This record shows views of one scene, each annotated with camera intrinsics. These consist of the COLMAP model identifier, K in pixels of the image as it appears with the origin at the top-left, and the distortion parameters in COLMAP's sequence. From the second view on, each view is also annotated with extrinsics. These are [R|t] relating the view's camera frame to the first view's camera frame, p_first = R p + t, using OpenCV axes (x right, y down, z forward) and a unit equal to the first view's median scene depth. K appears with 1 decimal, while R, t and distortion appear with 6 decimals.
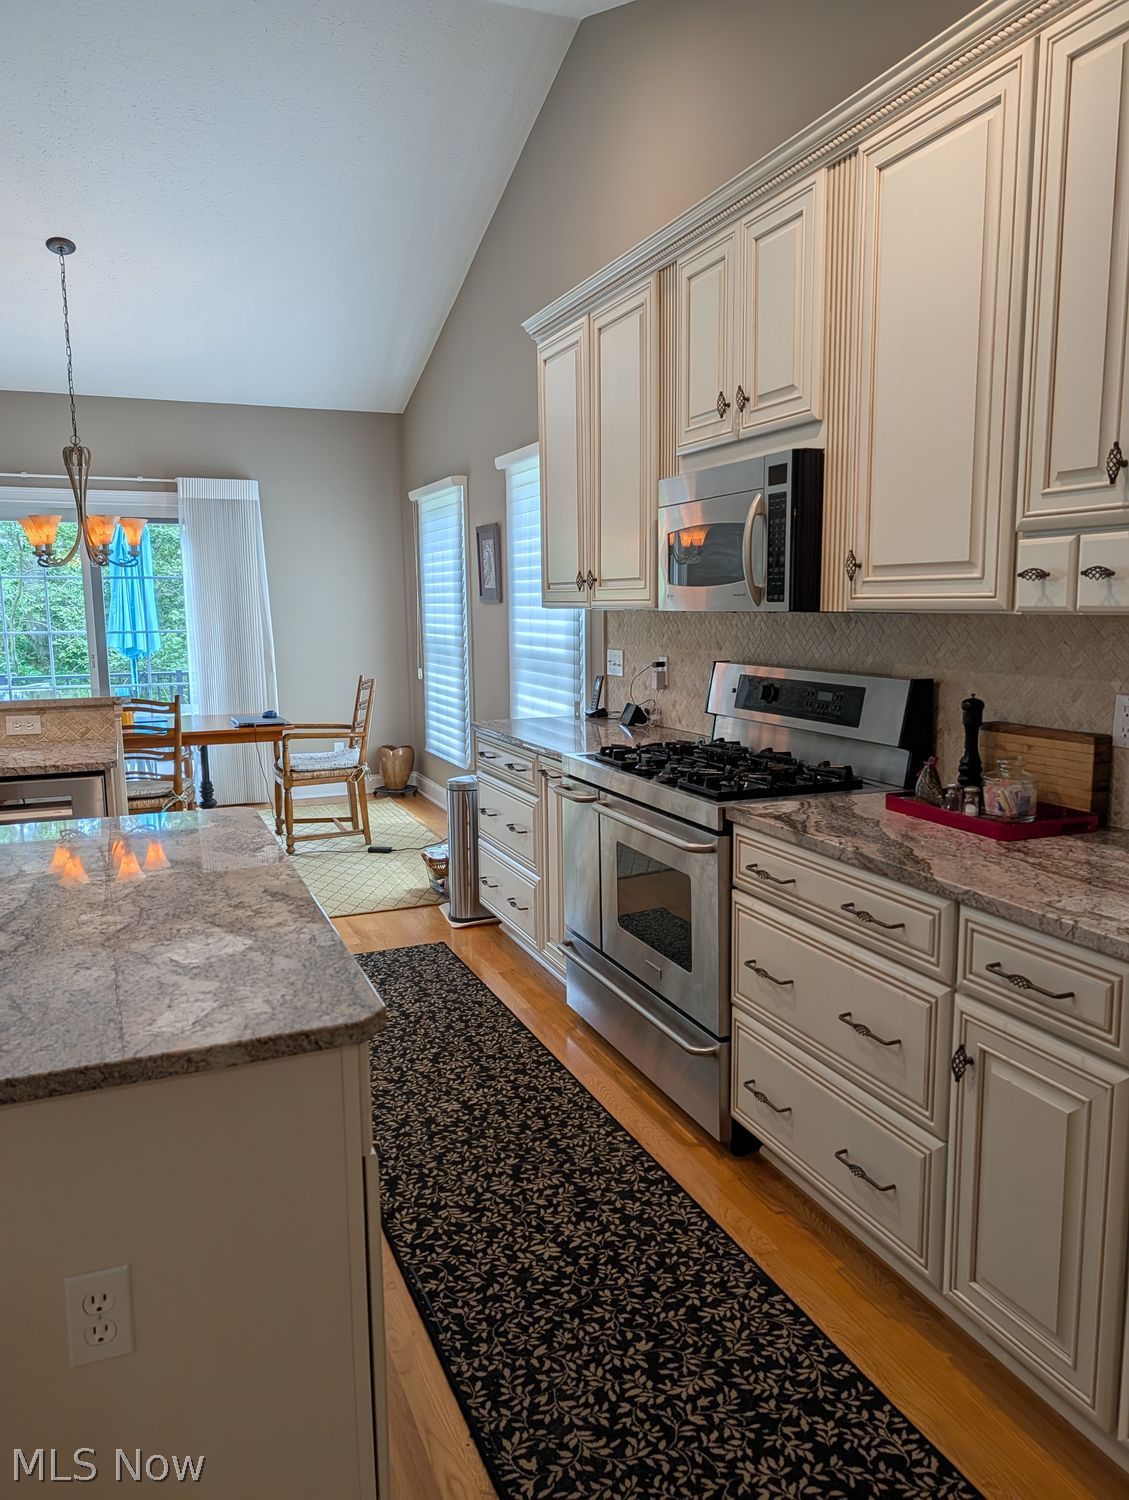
lens RADIAL K [[1071.9, 0, 554.4], [0, 1071.9, 759.3], [0, 0, 1]] dist [-0.009069, 0.001700]
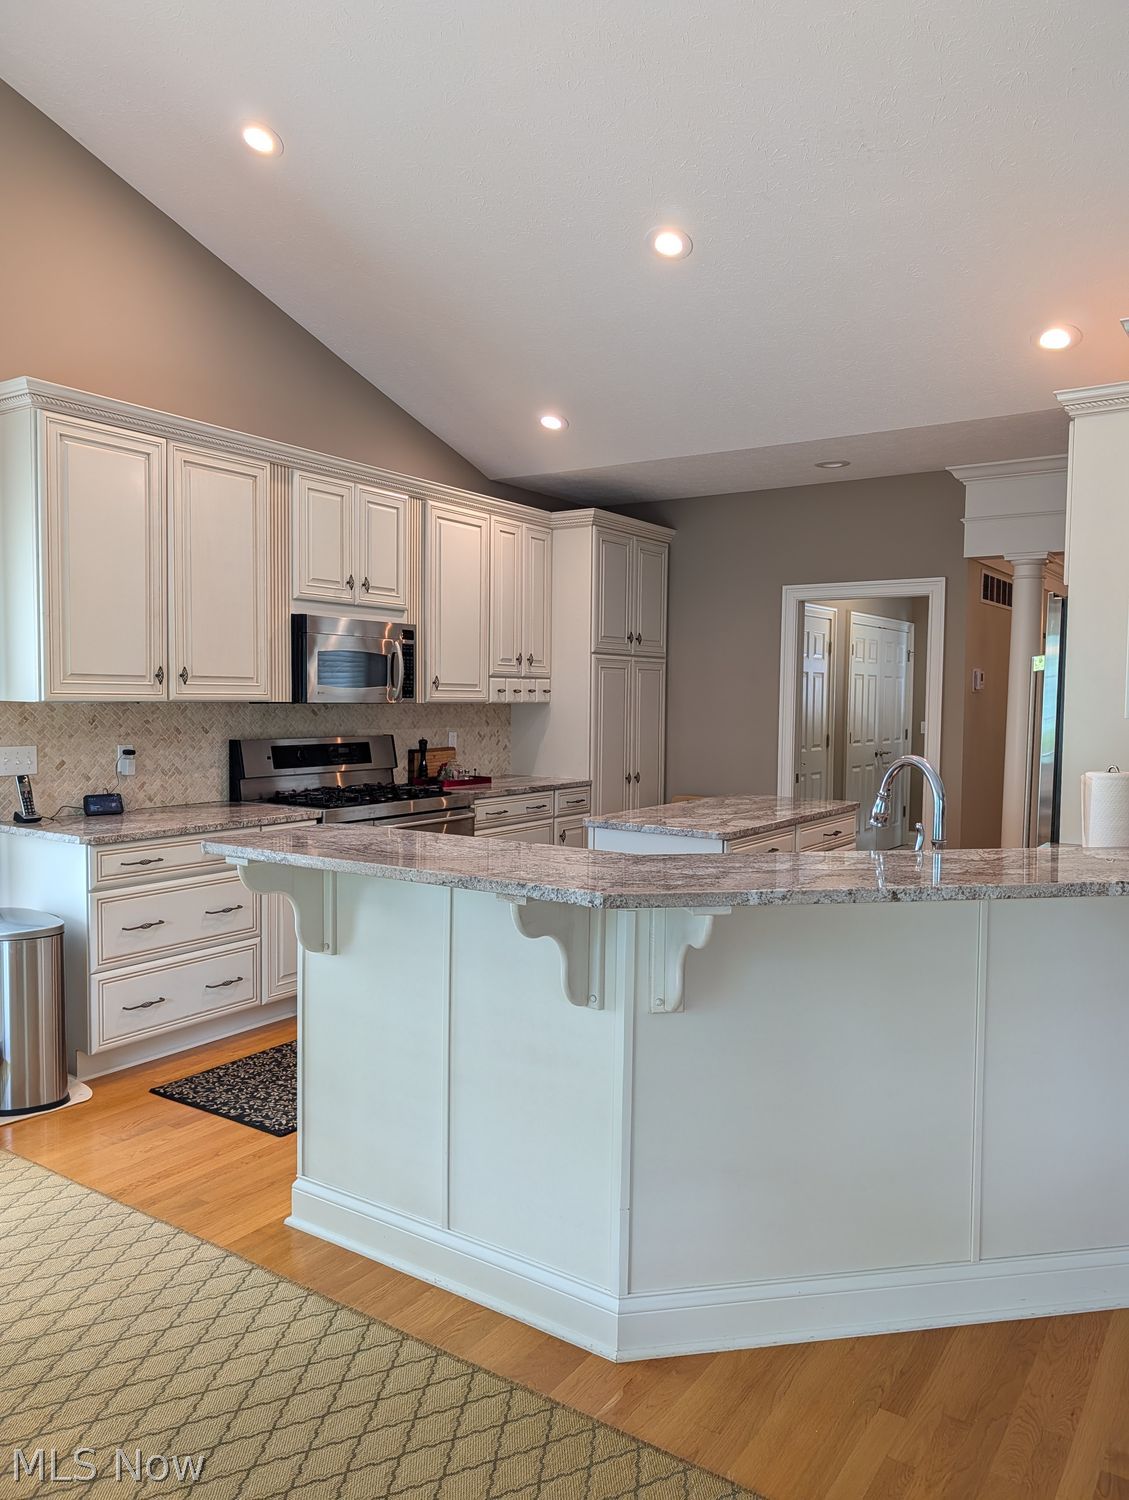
lens RADIAL K [[1071.9, 0, 564.9], [0, 1071.9, 752.2], [0, 0, 1]] dist [-0.009069, 0.001700]
pose [[-0.564218, -0.034838, 0.824891, -1.219204], [0.117227, 0.985607, 0.121808, -0.196721], [-0.817261, 0.165426, -0.552013, 1.438920]]
